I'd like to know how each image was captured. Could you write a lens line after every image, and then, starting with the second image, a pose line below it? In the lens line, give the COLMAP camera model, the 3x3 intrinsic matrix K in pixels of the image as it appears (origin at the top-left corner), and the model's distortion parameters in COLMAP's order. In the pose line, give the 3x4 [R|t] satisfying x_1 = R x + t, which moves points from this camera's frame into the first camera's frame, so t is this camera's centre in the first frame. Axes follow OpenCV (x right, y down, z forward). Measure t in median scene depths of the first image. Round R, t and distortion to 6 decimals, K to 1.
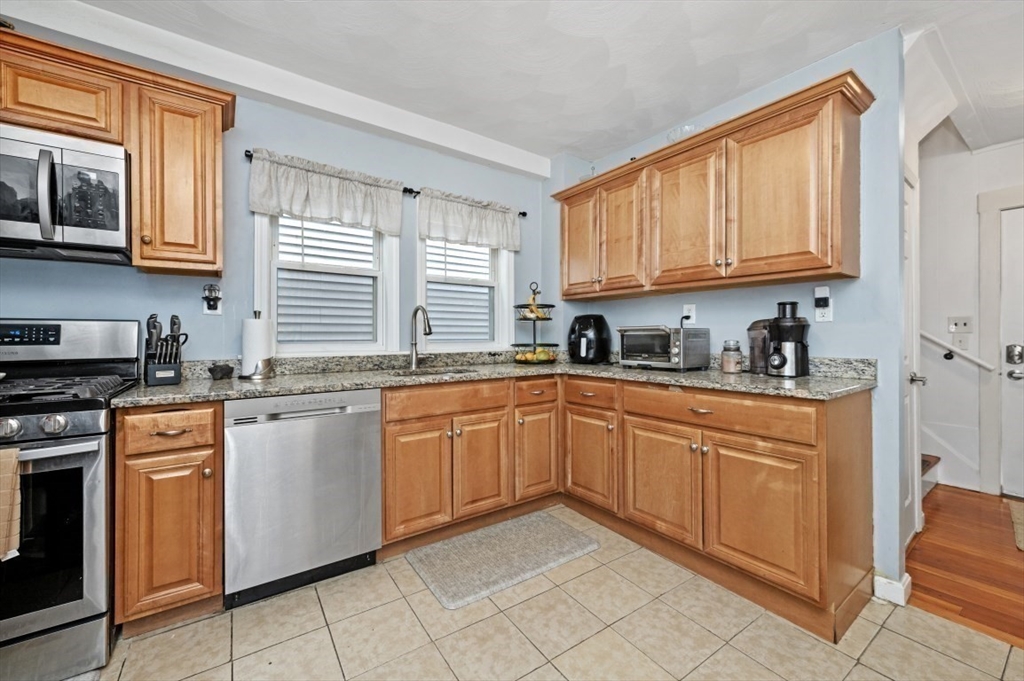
lens RADIAL K [[405.6, 0, 511.1], [0, 405.6, 333.5], [0, 0, 1]] dist [0.008201, 0.000365]
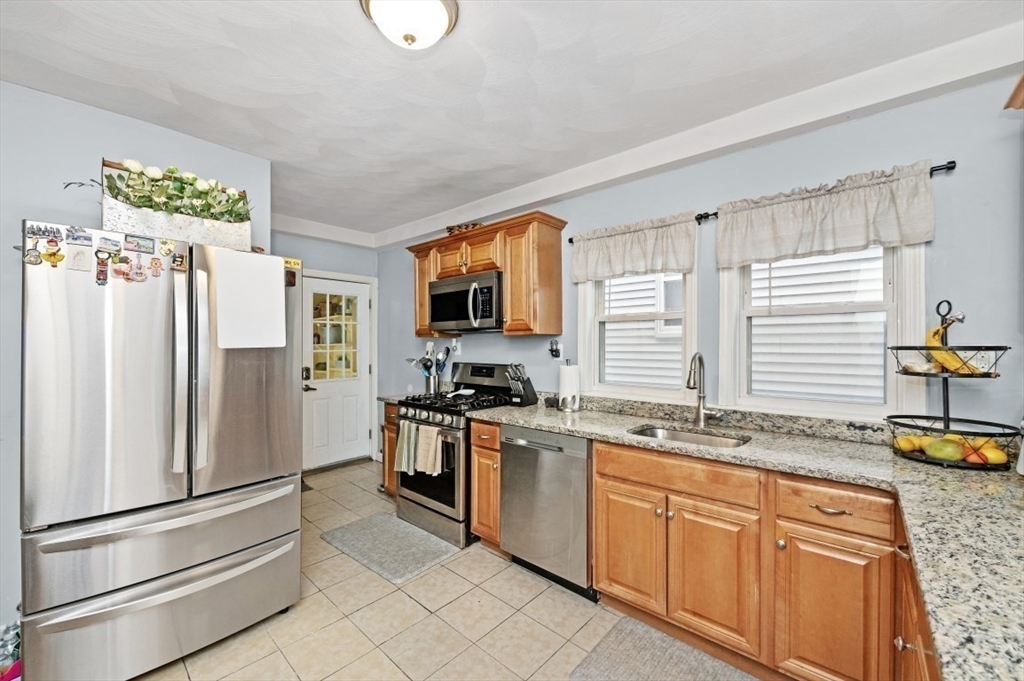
lens RADIAL K [[405.6, 0, 511.1], [0, 405.6, 346.6], [0, 0, 1]] dist [0.008201, 0.000365]
pose [[0.231062, 0.004630, -0.972928, 0.520994], [0.001778, 0.999985, 0.005181, -0.088488], [0.972937, -0.002926, 0.231050, 0.435270]]
